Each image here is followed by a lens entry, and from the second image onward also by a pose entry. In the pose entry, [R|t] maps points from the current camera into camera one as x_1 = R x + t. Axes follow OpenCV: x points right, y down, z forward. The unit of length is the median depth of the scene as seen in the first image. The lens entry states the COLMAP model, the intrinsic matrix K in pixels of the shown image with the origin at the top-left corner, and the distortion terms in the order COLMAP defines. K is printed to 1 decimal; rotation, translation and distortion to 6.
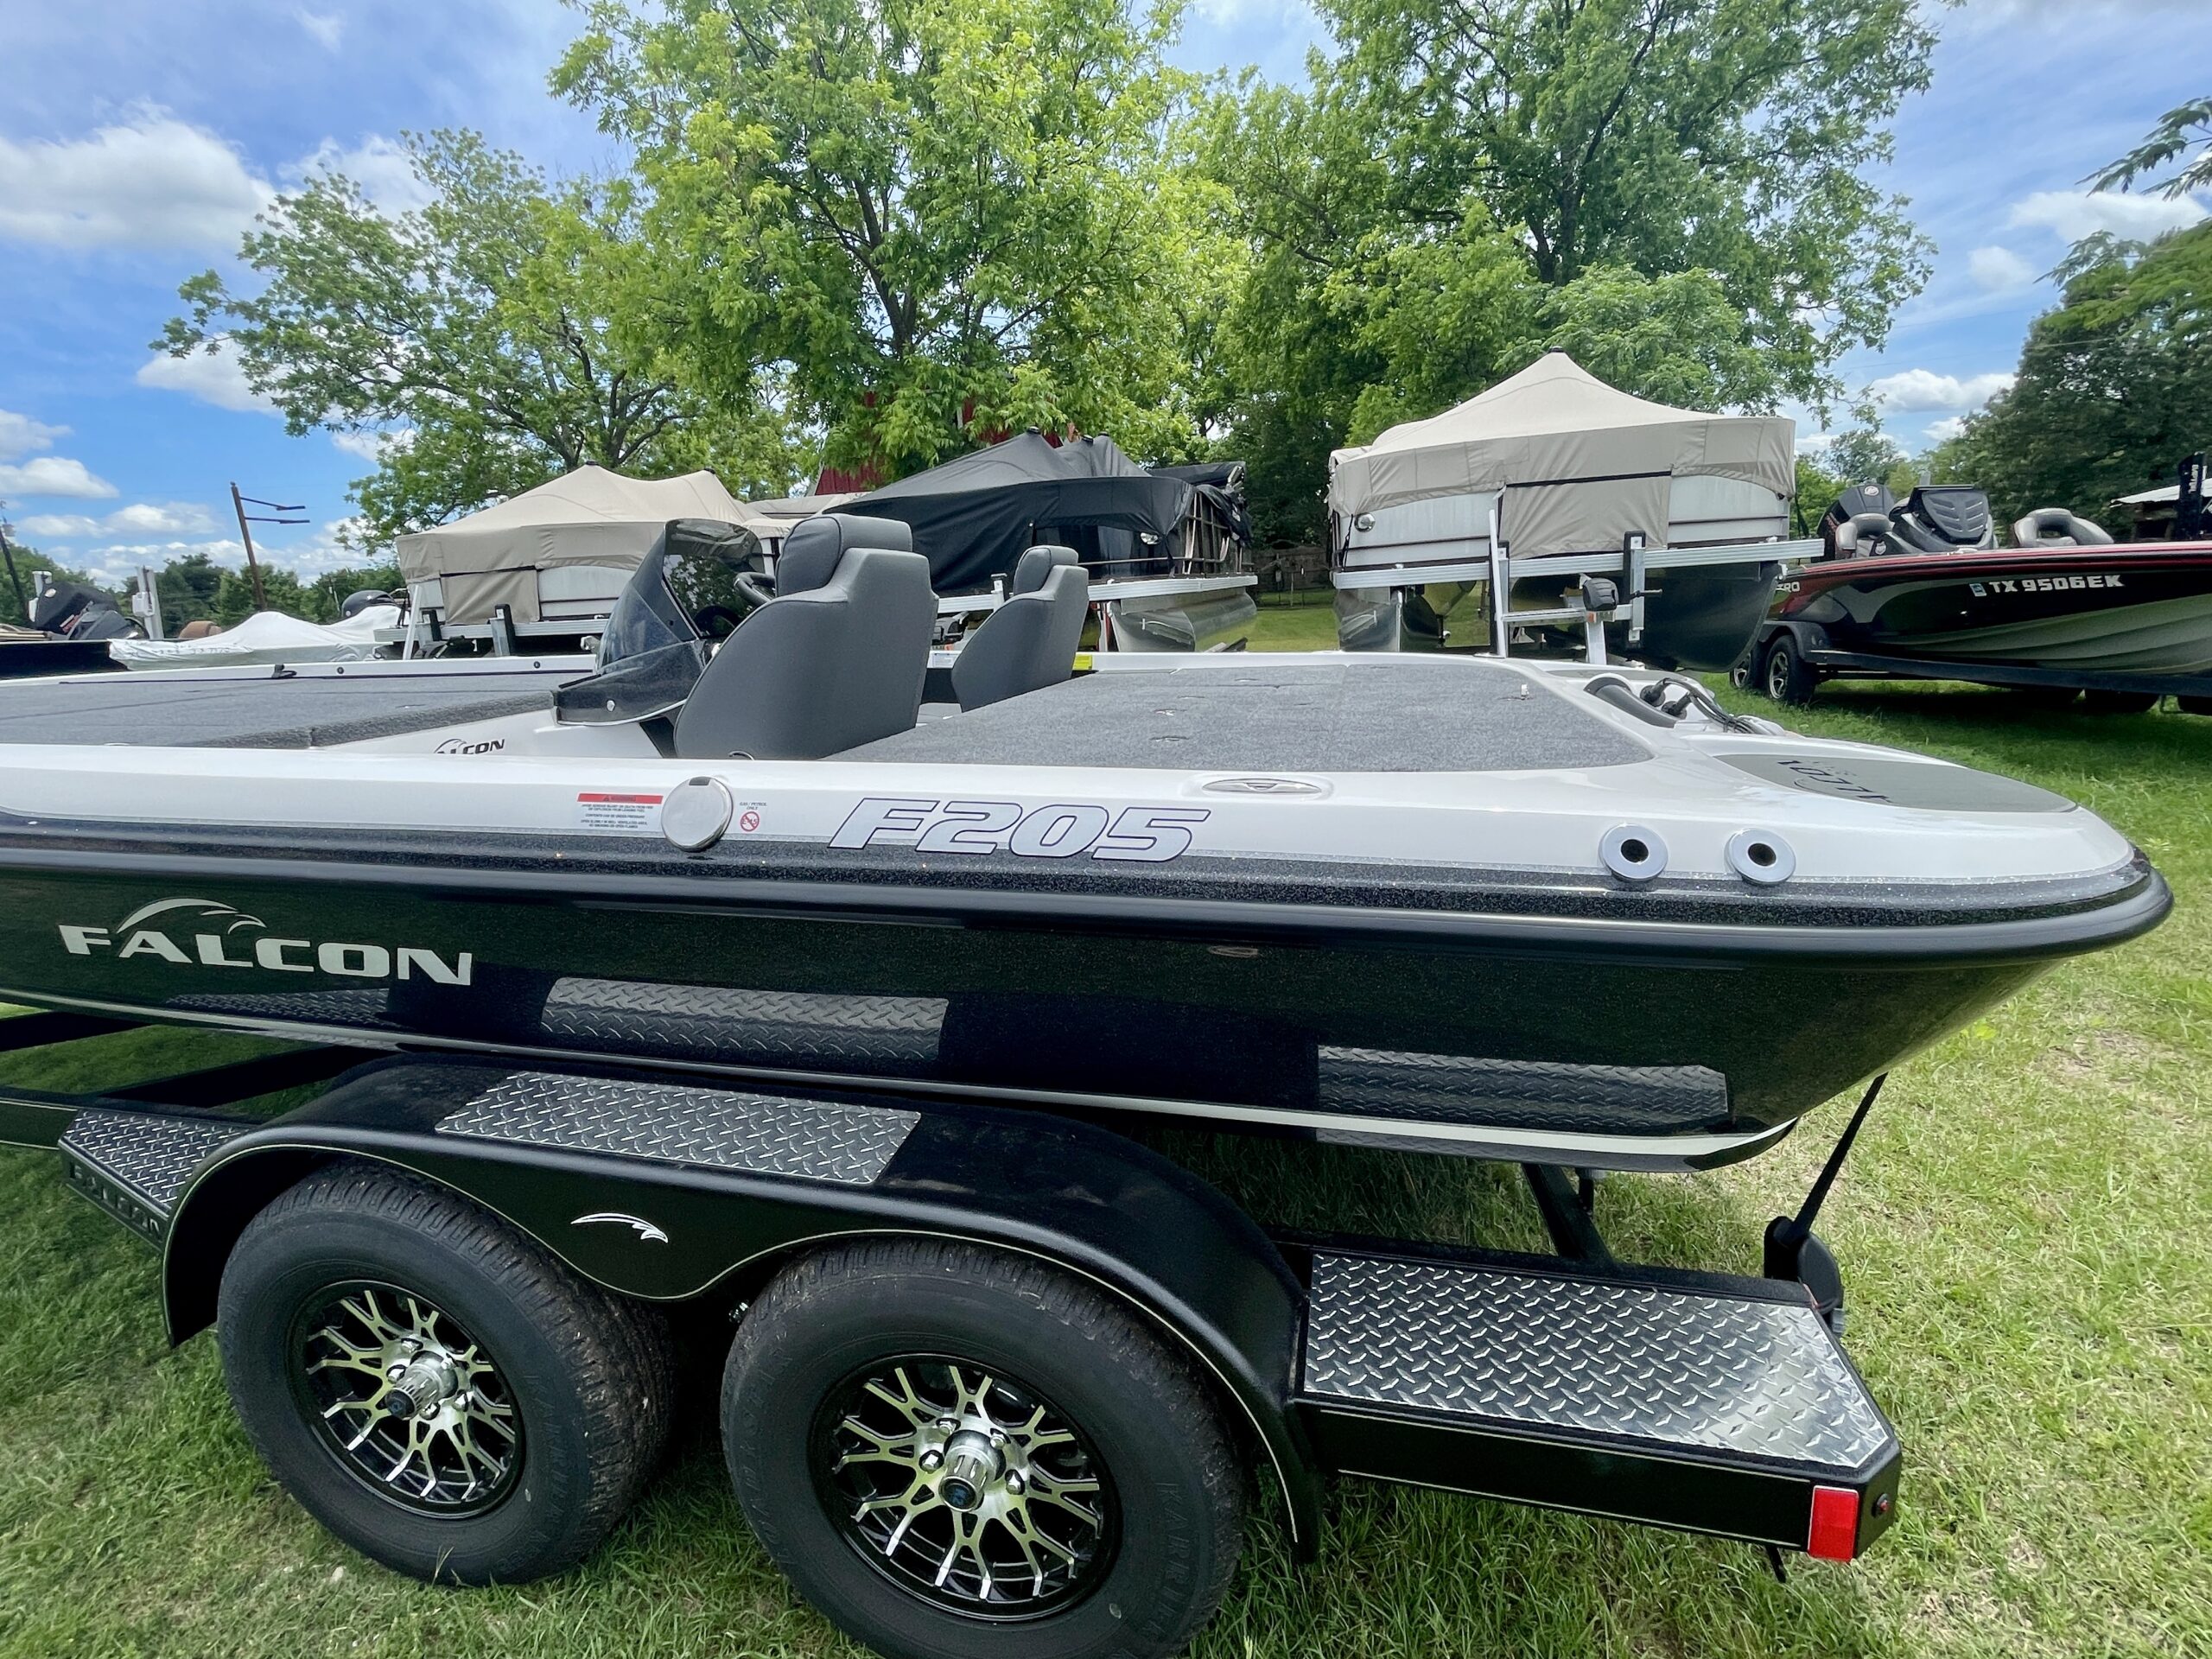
lens RADIAL K [[1050.3, 0, 1102.5], [0, 1050.3, 843.0], [0, 0, 1]] dist [-0.002435, 0.011022]
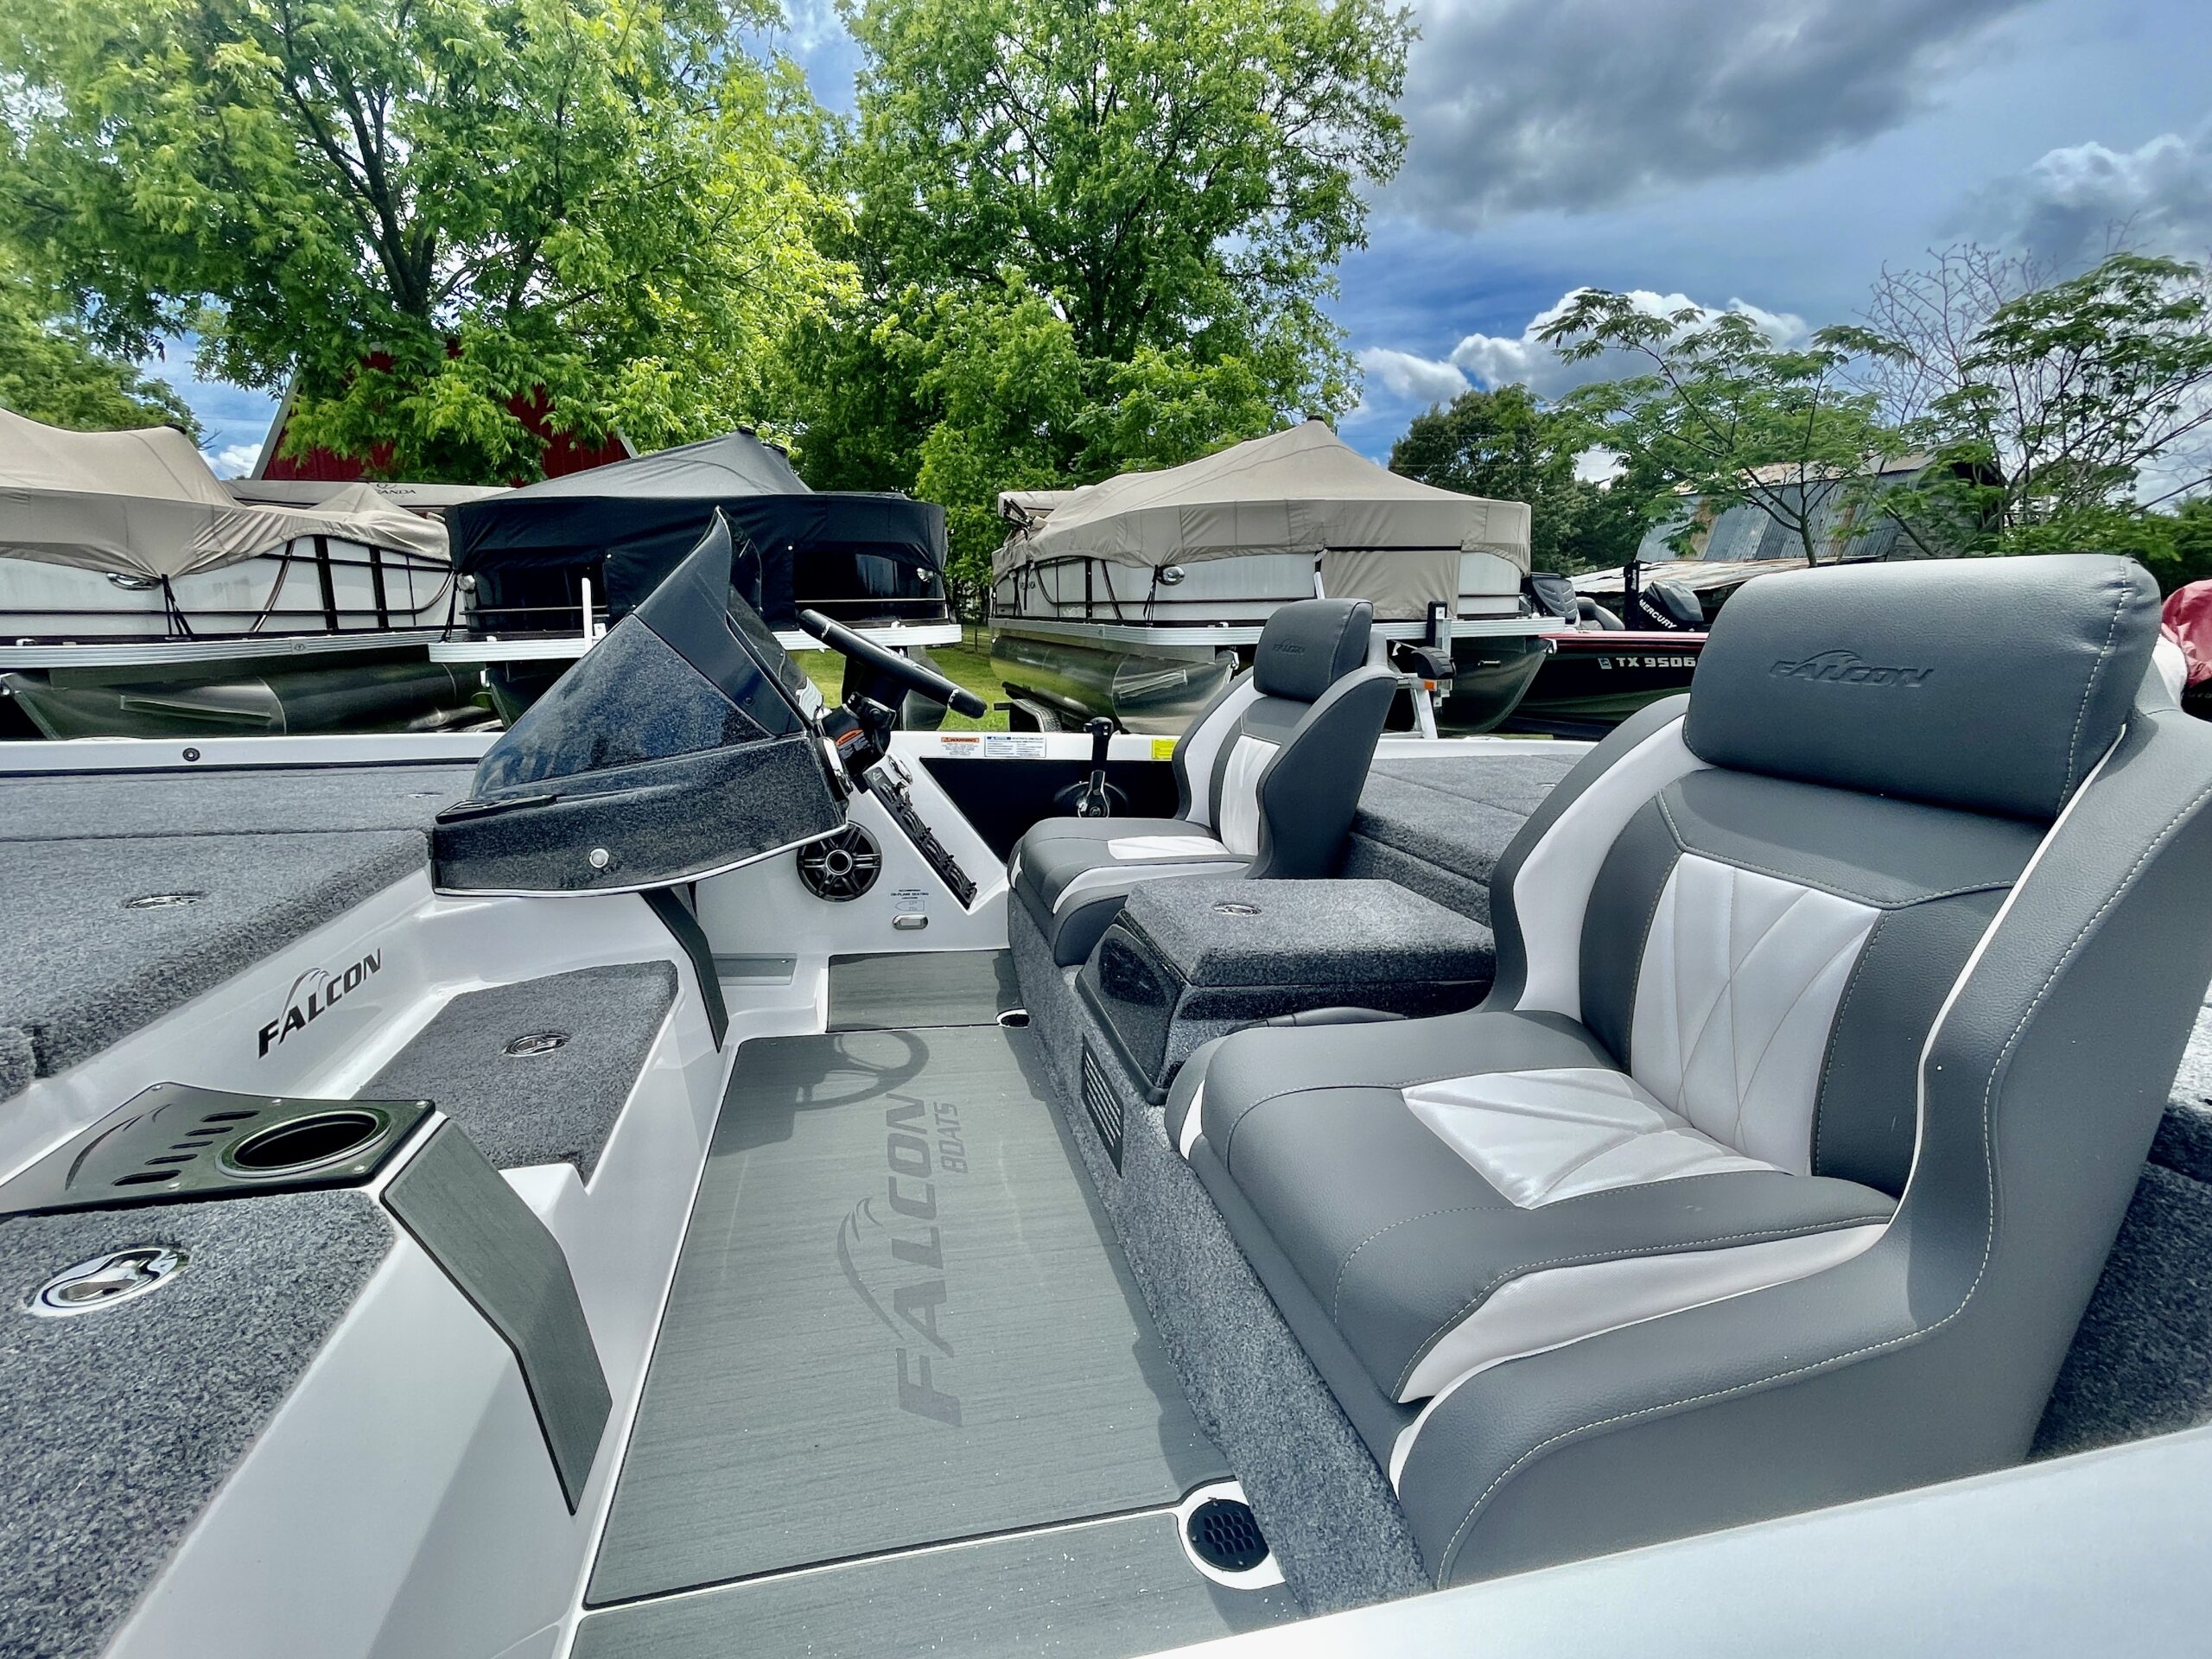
lens RADIAL K [[1064.7, 0, 1106.0], [0, 1064.7, 829.5], [0, 0, 1]] dist [0.022305, 0.000594]
pose [[0.906241, -0.036891, 0.421150, -0.091011], [0.057696, 0.997657, -0.036761, -0.022031], [-0.418807, 0.057613, 0.906246, 0.081237]]
